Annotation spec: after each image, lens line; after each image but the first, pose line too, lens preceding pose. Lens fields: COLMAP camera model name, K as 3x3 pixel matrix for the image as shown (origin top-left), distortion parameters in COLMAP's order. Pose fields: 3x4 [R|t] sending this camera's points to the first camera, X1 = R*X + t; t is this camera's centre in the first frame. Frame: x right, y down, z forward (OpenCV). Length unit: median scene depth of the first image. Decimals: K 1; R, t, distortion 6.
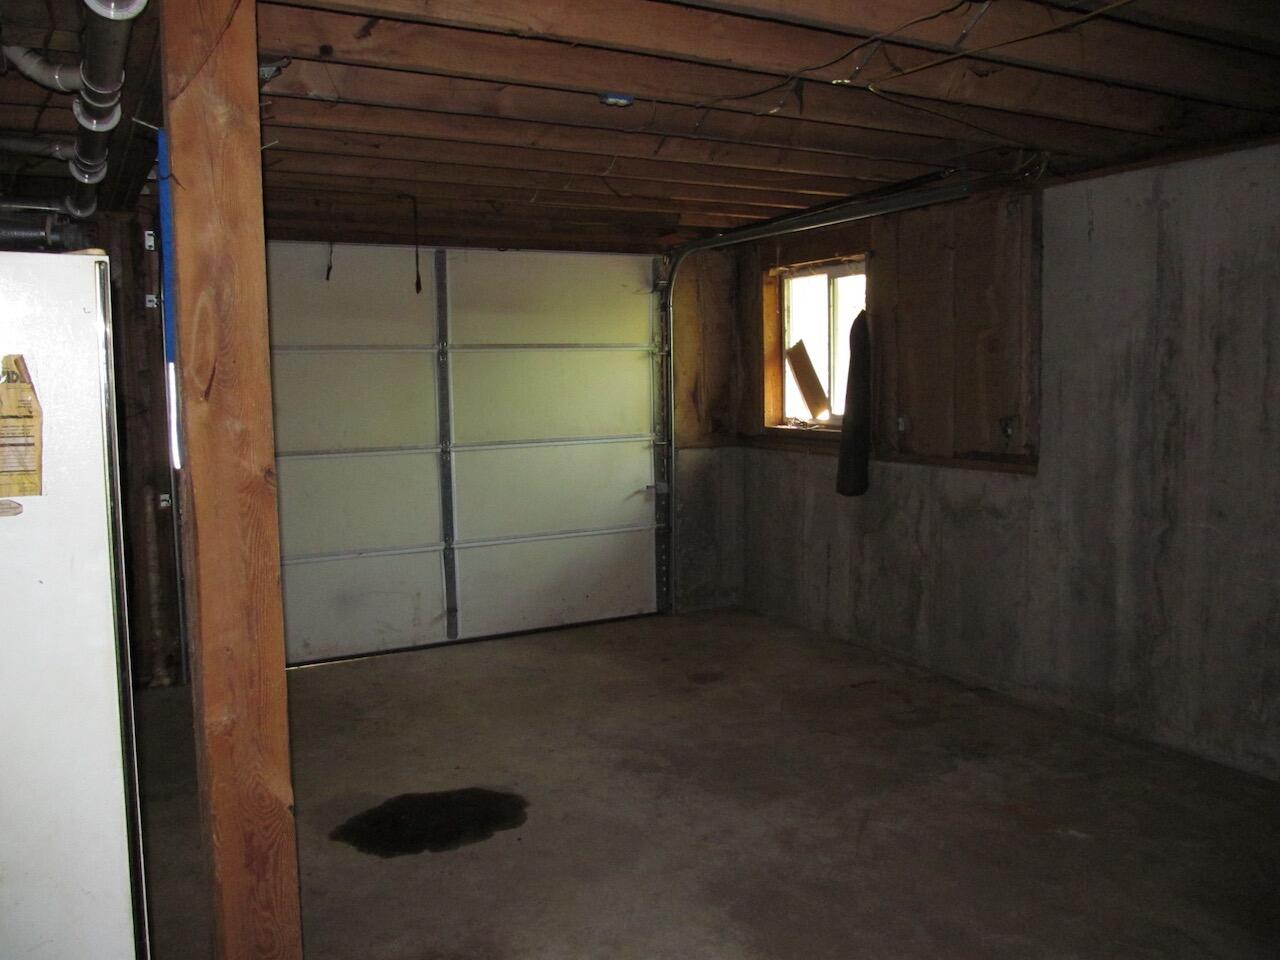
lens RADIAL K [[1064.2, 0, 640.0], [0, 1064.2, 480.0], [0, 0, 1]] dist [-0.060369, 0.028049]
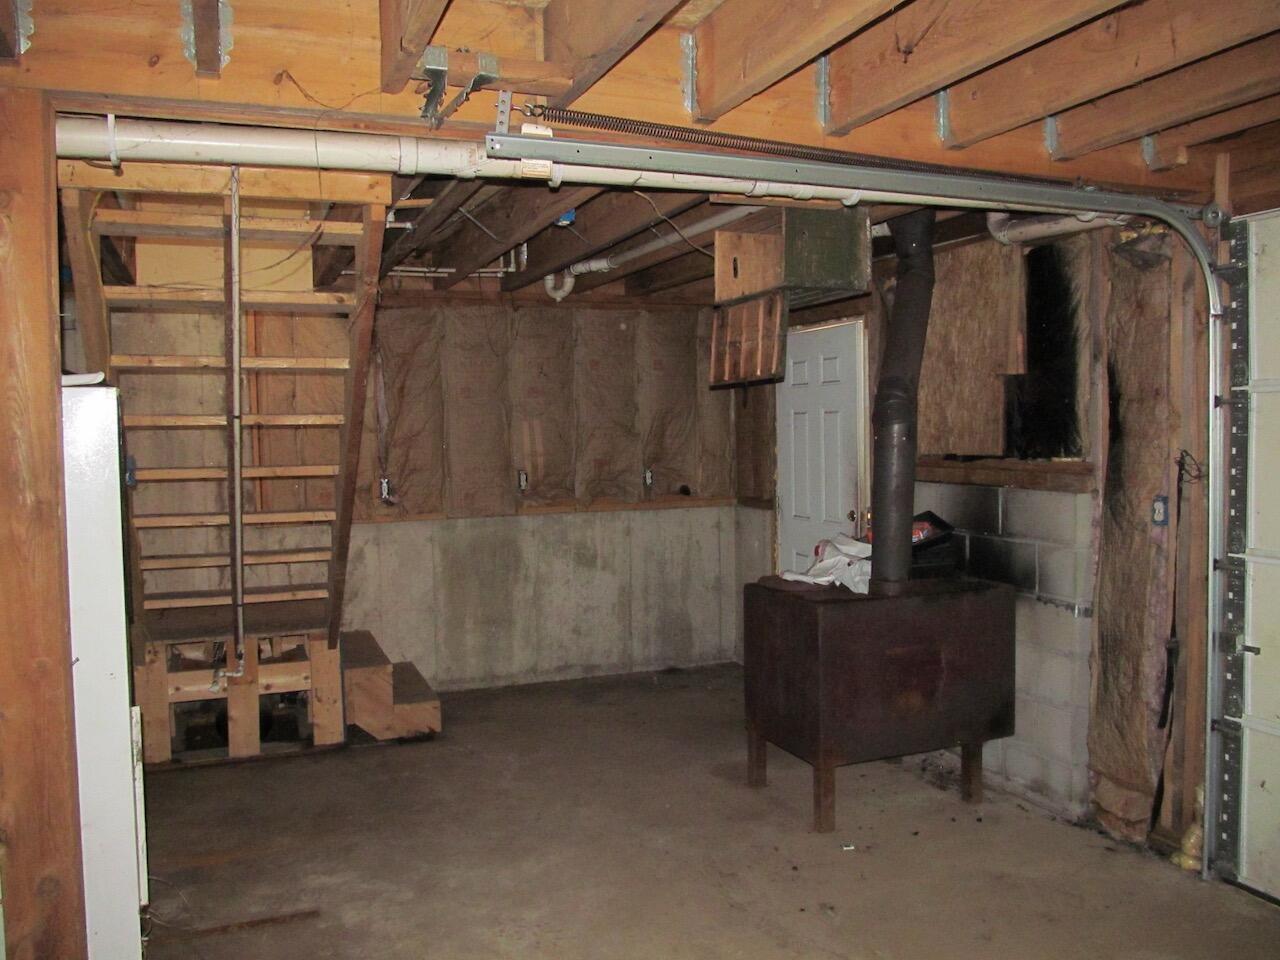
lens RADIAL K [[1064.2, 0, 640.0], [0, 1064.2, 480.0], [0, 0, 1]] dist [-0.060369, 0.028049]
pose [[-0.139147, 0.069556, -0.987826, 0.379306], [-0.083042, 0.993197, 0.081631, -0.125039], [0.986784, 0.093389, -0.132425, 1.018869]]
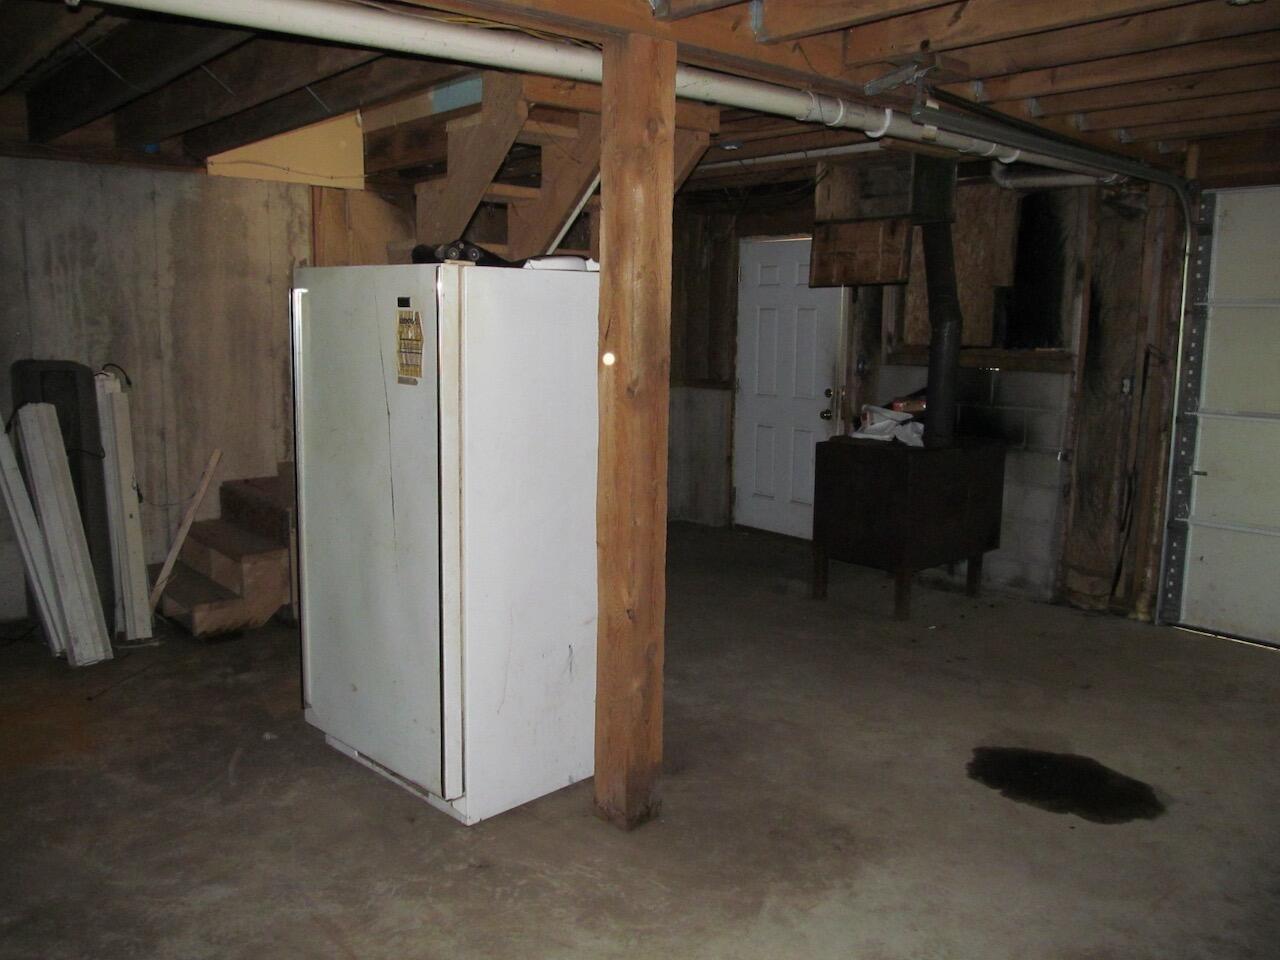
lens RADIAL K [[1064.2, 0, 640.0], [0, 1064.2, 480.0], [0, 0, 1]] dist [-0.060369, 0.028049]
pose [[0.203884, 0.164181, -0.965130, 0.640839], [-0.114718, 0.983052, 0.142996, -0.054706], [0.972251, 0.081564, 0.219263, 0.377482]]
